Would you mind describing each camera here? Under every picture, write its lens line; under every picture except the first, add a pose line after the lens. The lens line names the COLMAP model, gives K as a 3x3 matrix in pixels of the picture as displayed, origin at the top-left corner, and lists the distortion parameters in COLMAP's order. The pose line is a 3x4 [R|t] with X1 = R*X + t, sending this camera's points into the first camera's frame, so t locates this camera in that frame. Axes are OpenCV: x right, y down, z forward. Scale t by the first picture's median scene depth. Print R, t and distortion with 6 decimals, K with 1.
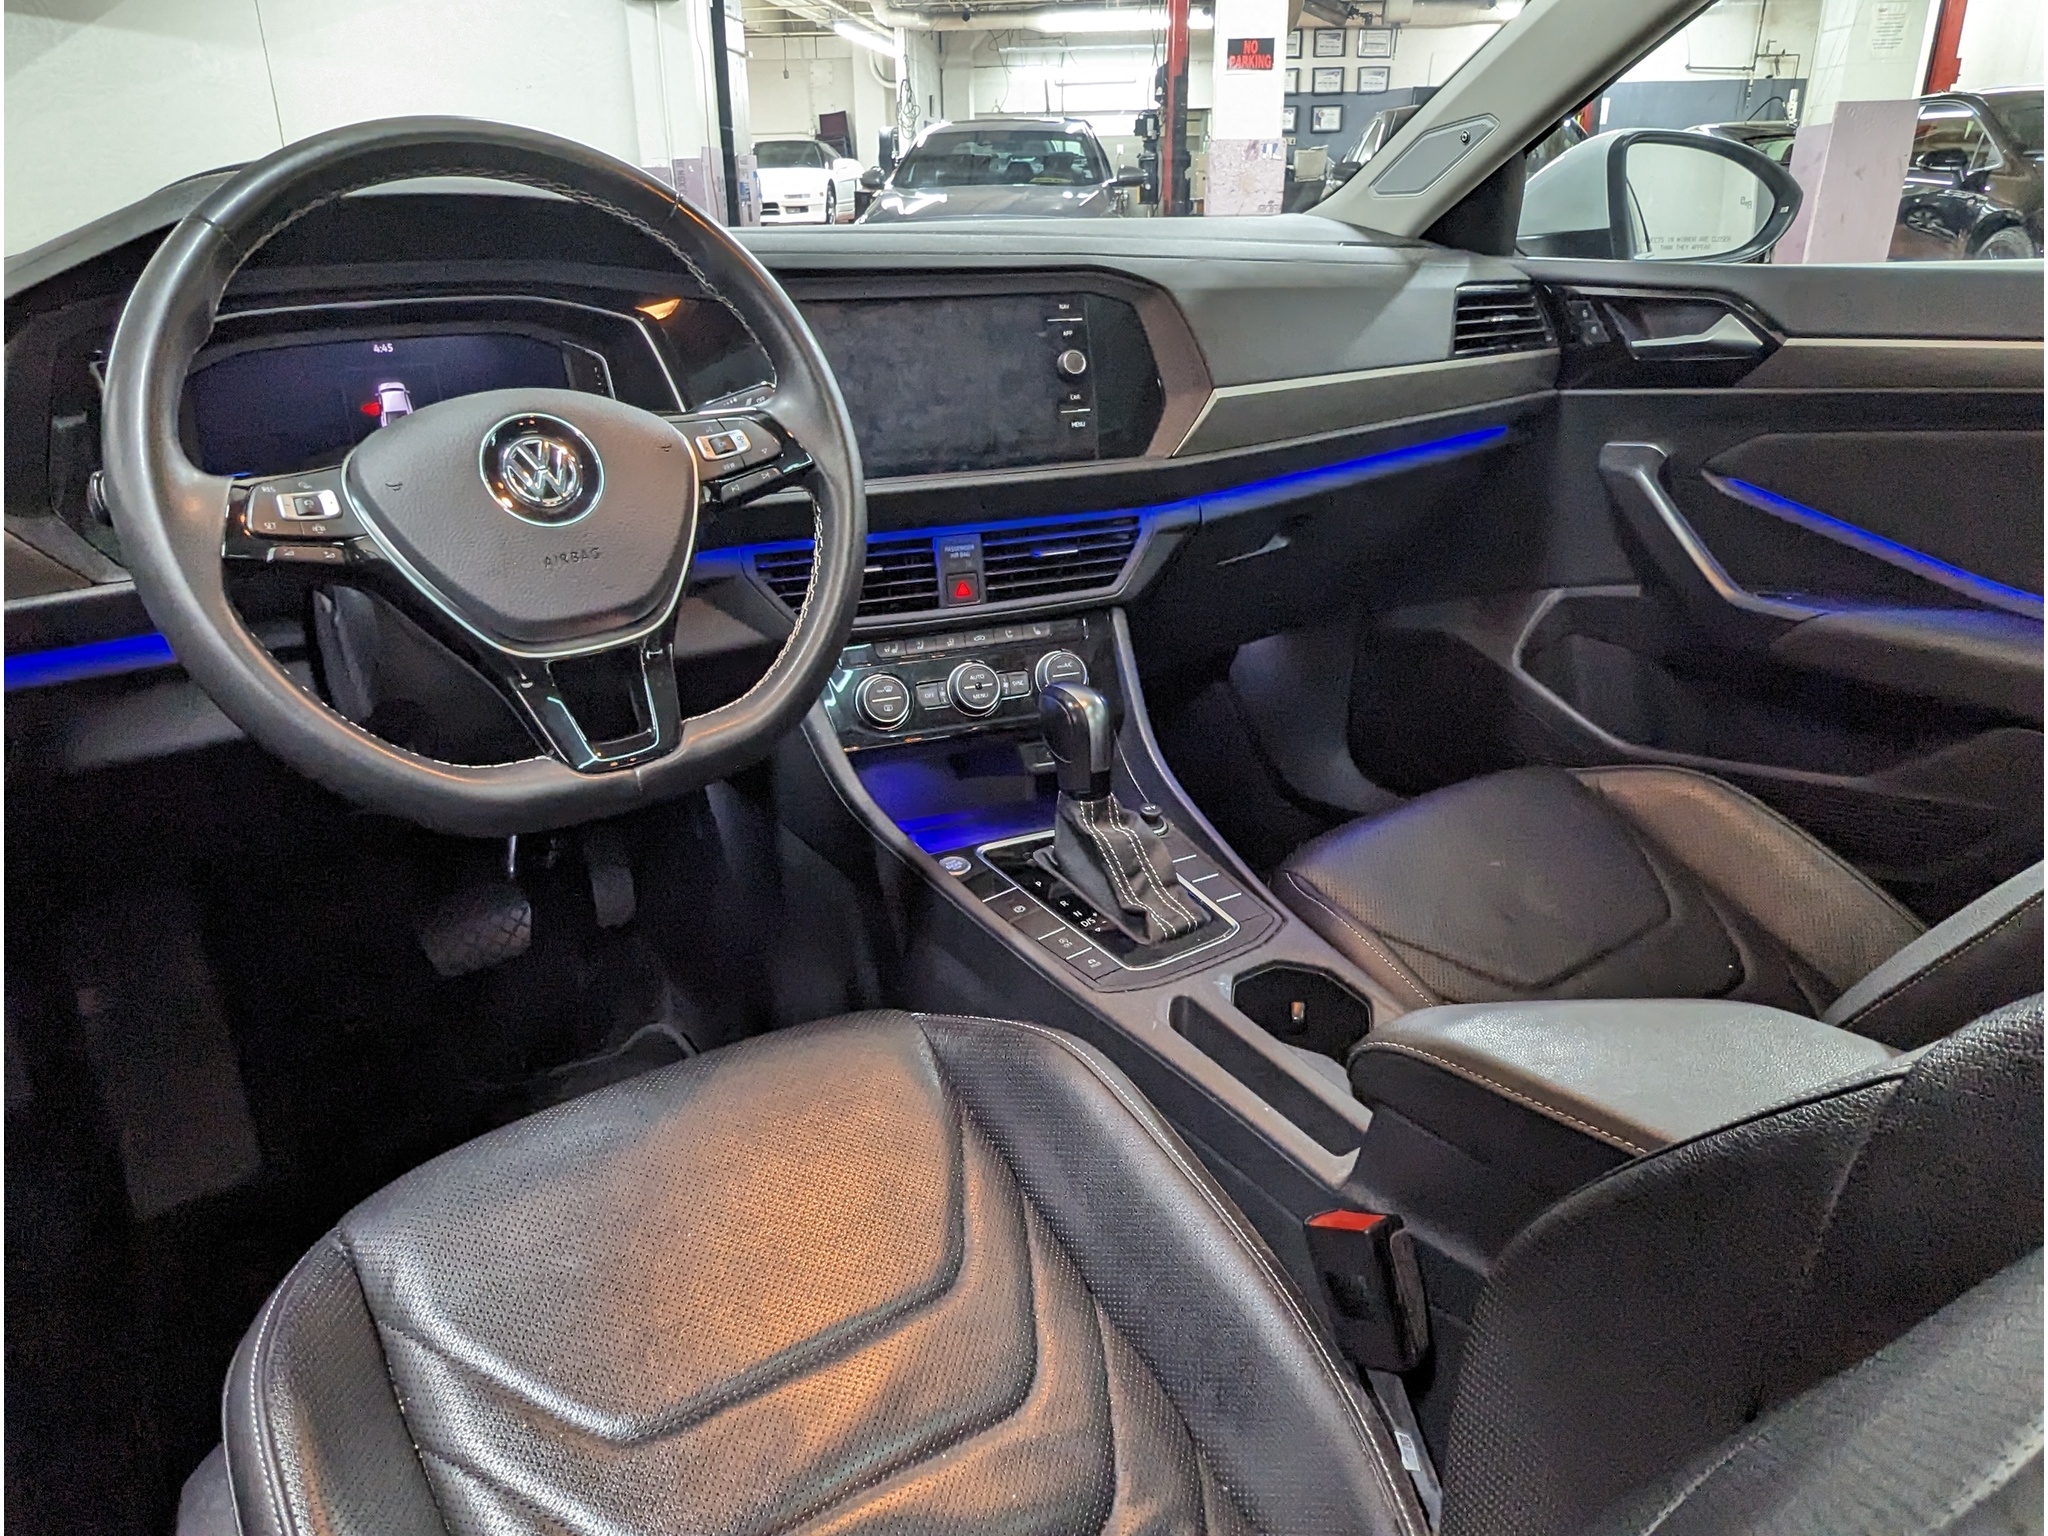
lens RADIAL K [[1548.5, 0, 1024.0], [0, 1548.5, 768.0], [0, 0, 1]] dist [-0.002259, -0.006785]
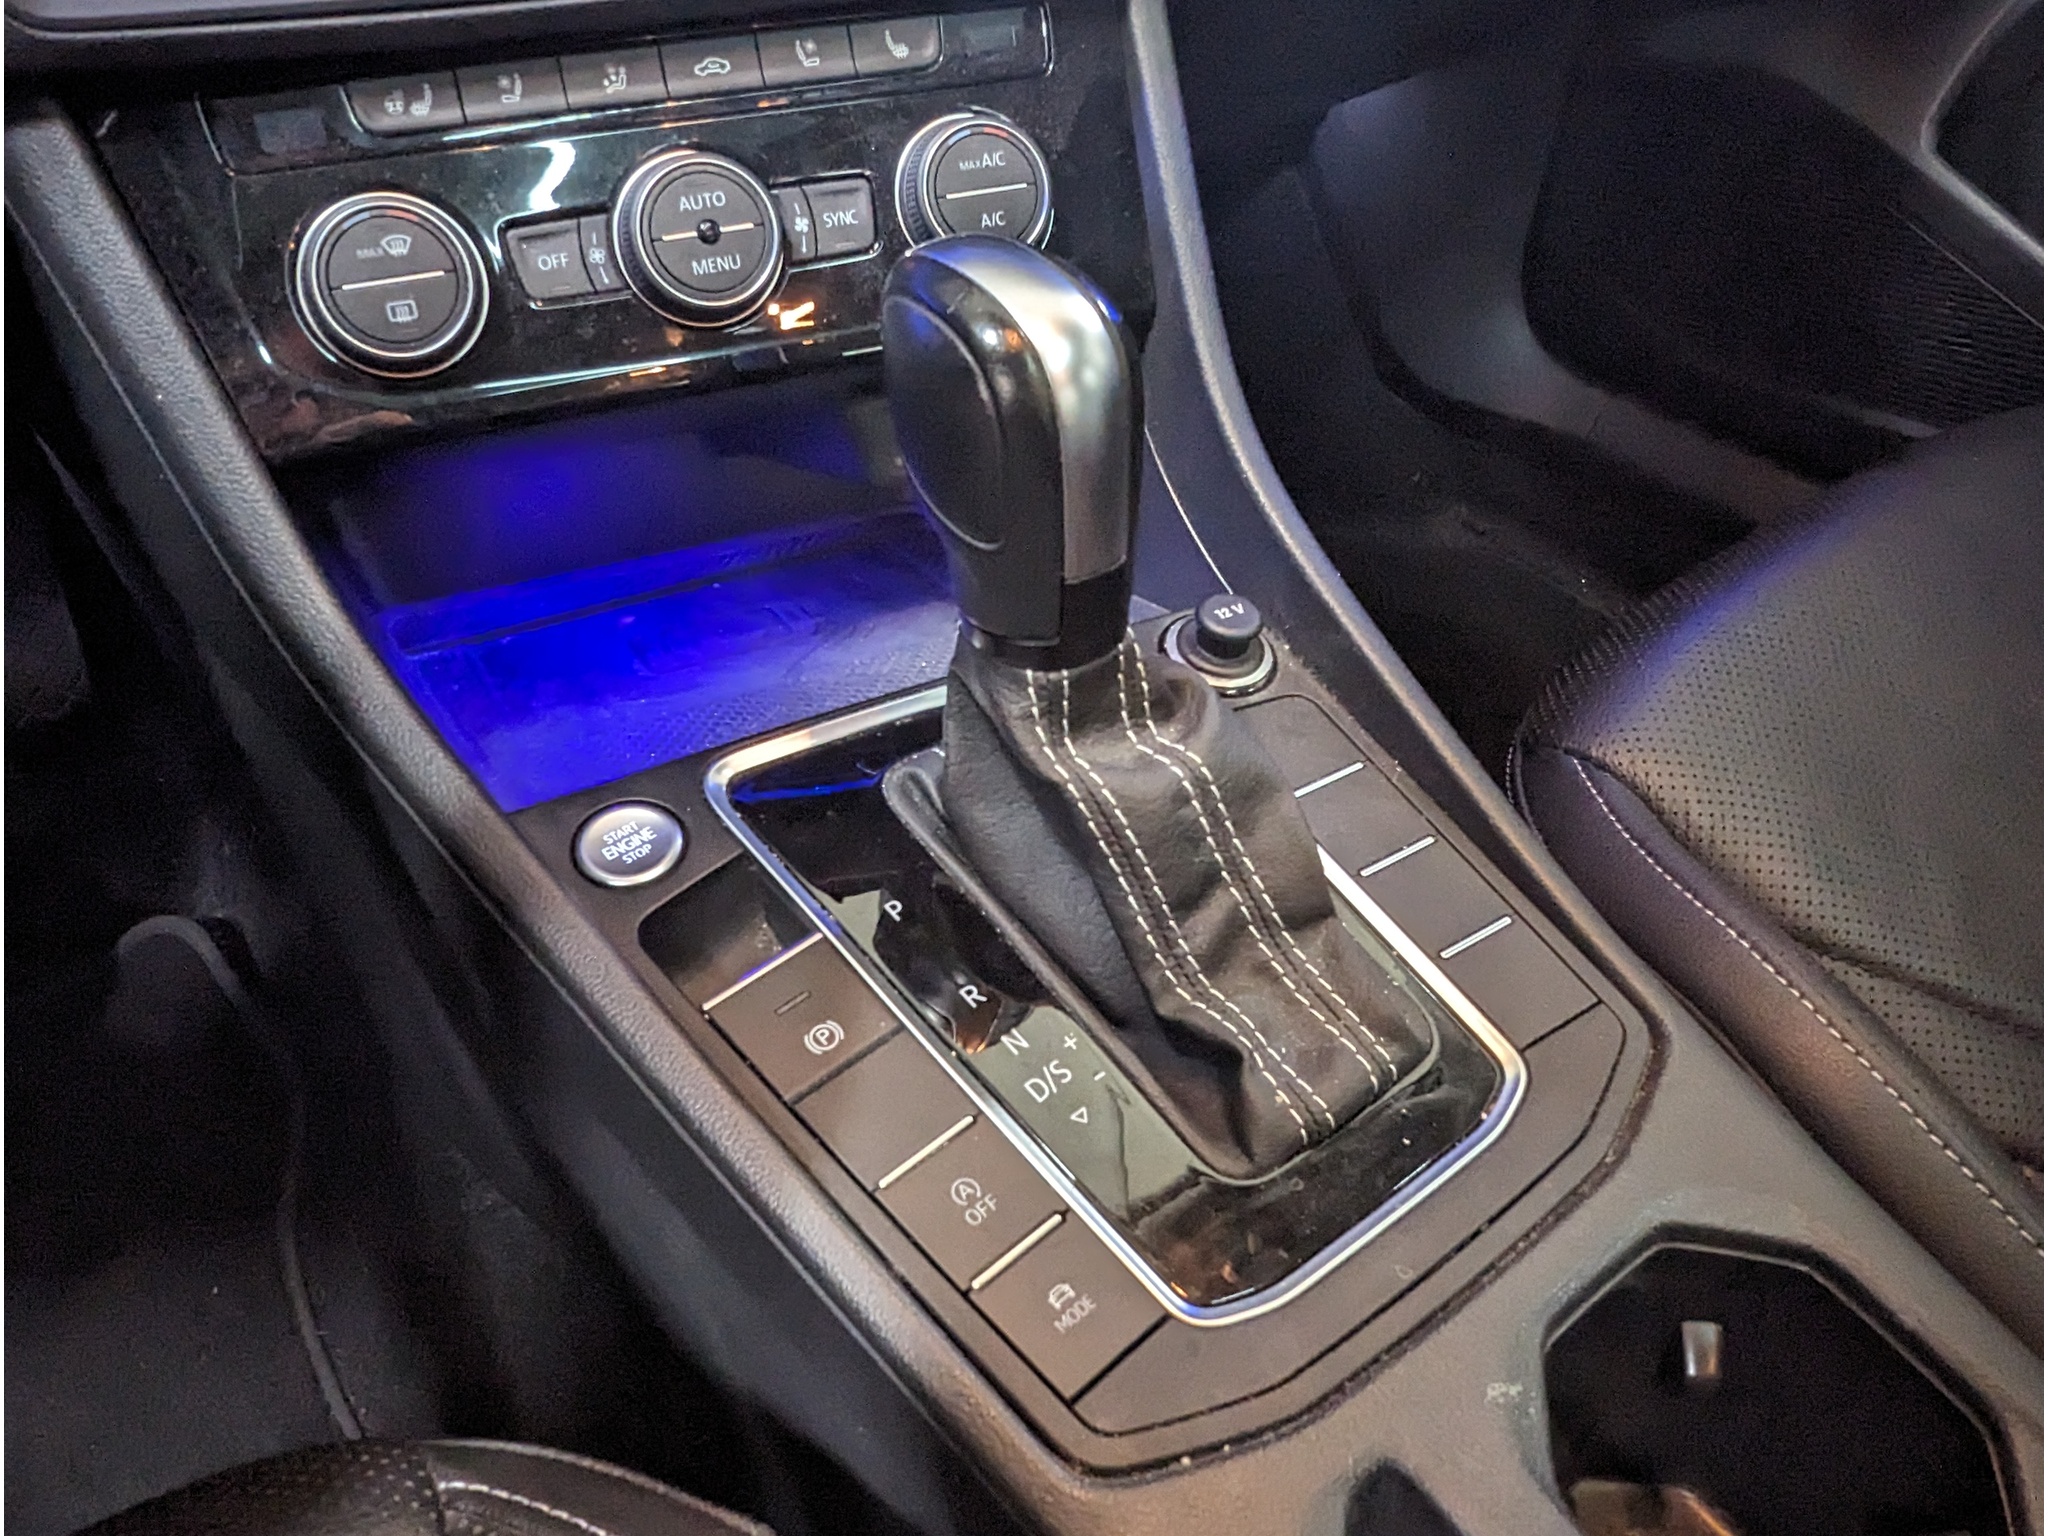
lens RADIAL K [[1548.5, 0, 1024.0], [0, 1548.5, 768.0], [0, 0, 1]] dist [-0.002259, -0.006785]
pose [[0.999510, -0.003523, 0.031104, 0.024584], [-0.006844, 0.945014, 0.326958, -0.052412], [-0.030546, -0.327010, 0.944527, 0.652477]]
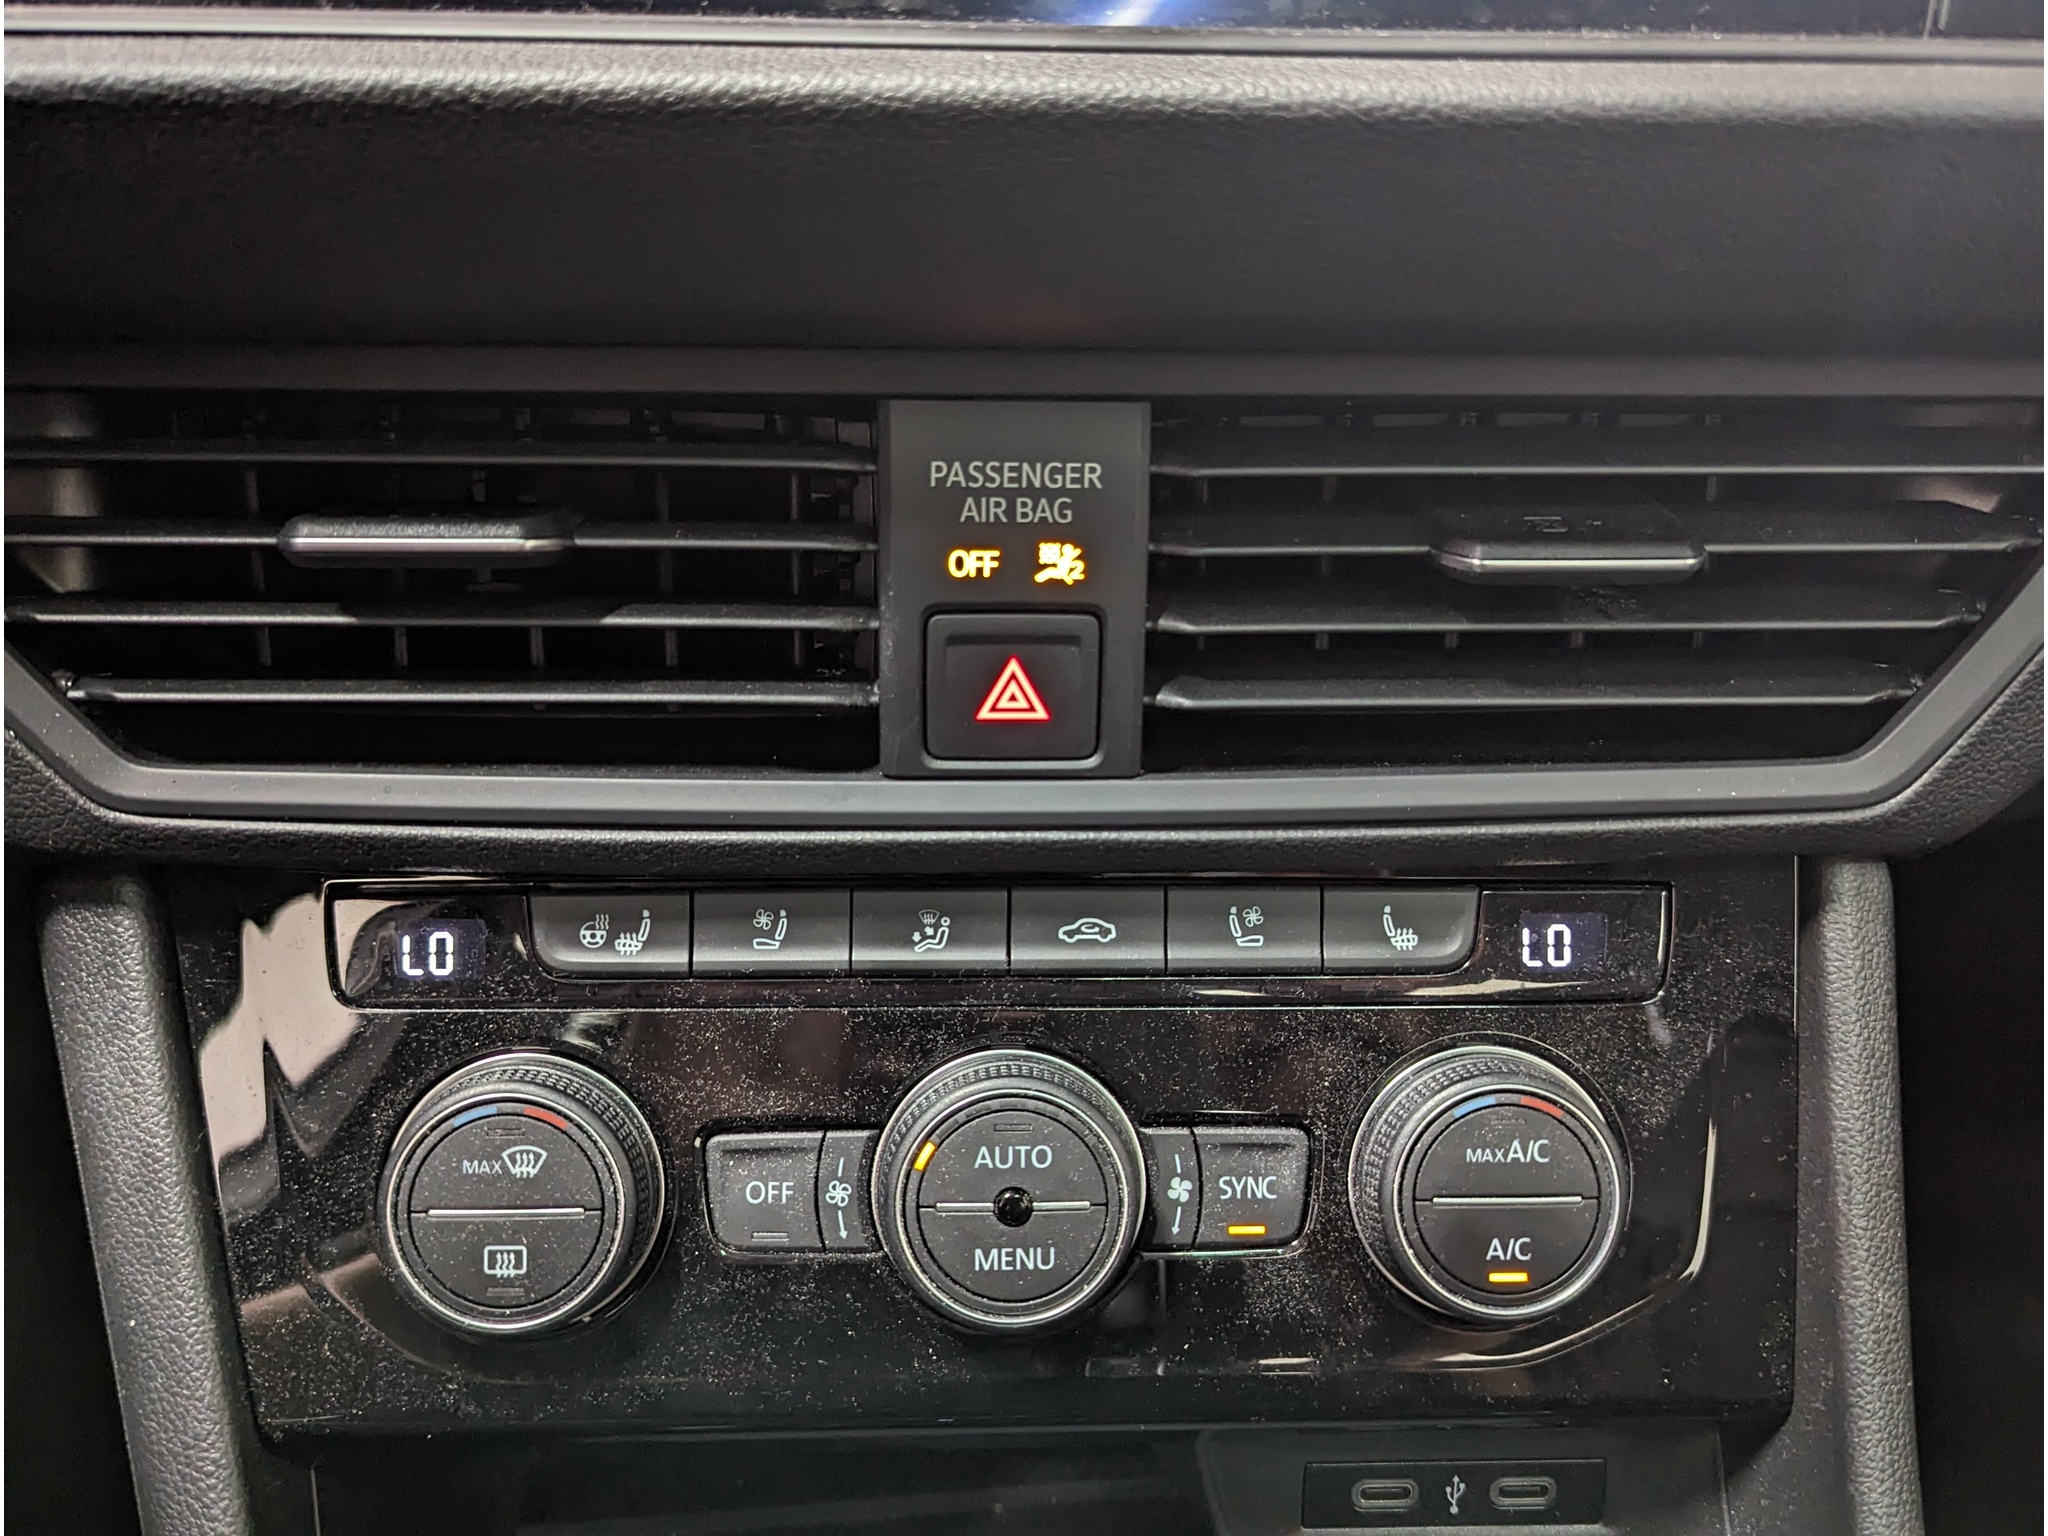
lens RADIAL K [[1808.9, 0, 990.2], [0, 1808.9, 770.1], [0, 0, 1]] dist [0.041727, -0.104207]
pose [[0.939792, 0.178053, -0.291698, 0.023218], [-0.149910, 0.981832, 0.116332, -0.129261], [0.307111, -0.065600, 0.949410, 0.778330]]
